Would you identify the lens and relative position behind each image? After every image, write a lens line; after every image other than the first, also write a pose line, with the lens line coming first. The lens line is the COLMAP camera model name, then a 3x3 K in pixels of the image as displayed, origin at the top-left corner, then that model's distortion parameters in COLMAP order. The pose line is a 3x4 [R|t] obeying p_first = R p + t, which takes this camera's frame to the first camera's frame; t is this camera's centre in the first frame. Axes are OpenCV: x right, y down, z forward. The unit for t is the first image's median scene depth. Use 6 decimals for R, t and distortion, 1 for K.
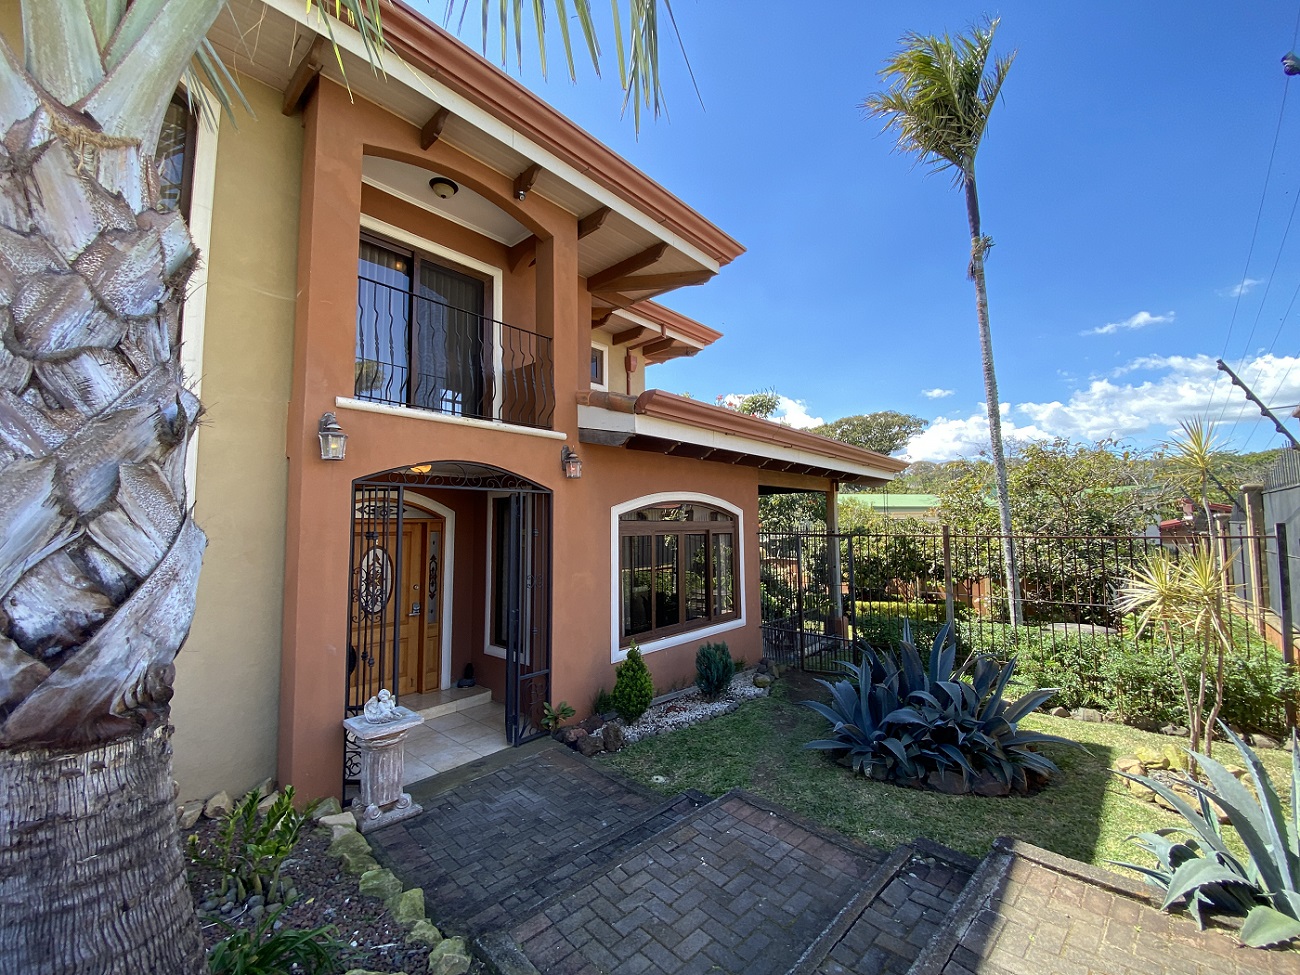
lens RADIAL K [[528.2, 0, 650.0], [0, 528.2, 487.5], [0, 0, 1]] dist [0.028545, -0.021046]
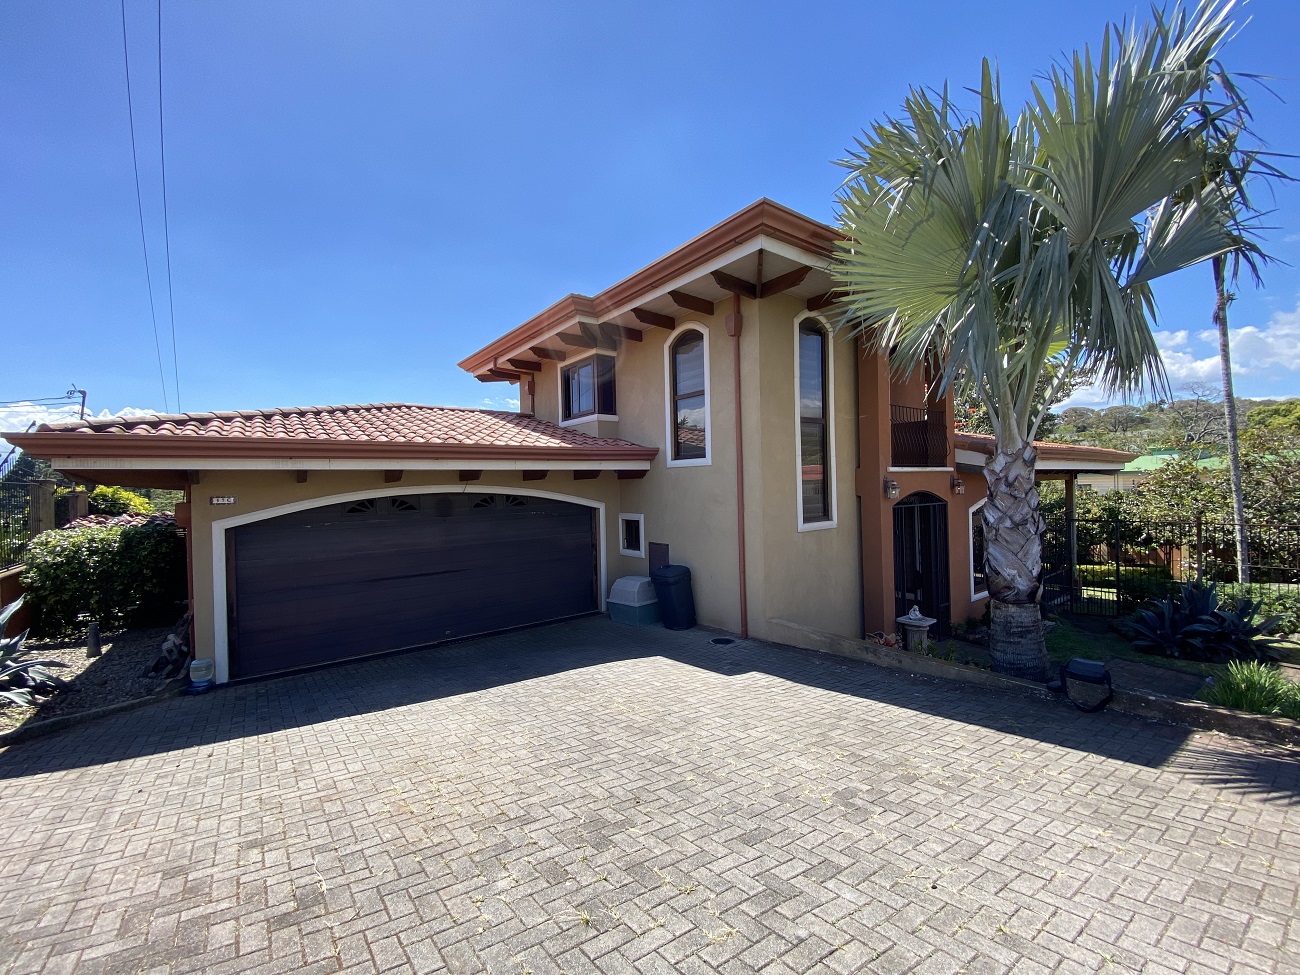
lens RADIAL K [[528.2, 0, 650.0], [0, 528.2, 487.5], [0, 0, 1]] dist [0.028545, -0.021046]
pose [[0.981560, -0.013098, -0.190704, -0.784817], [0.028393, 0.996573, 0.077690, -0.198258], [0.189033, -0.081672, 0.978568, -0.864540]]
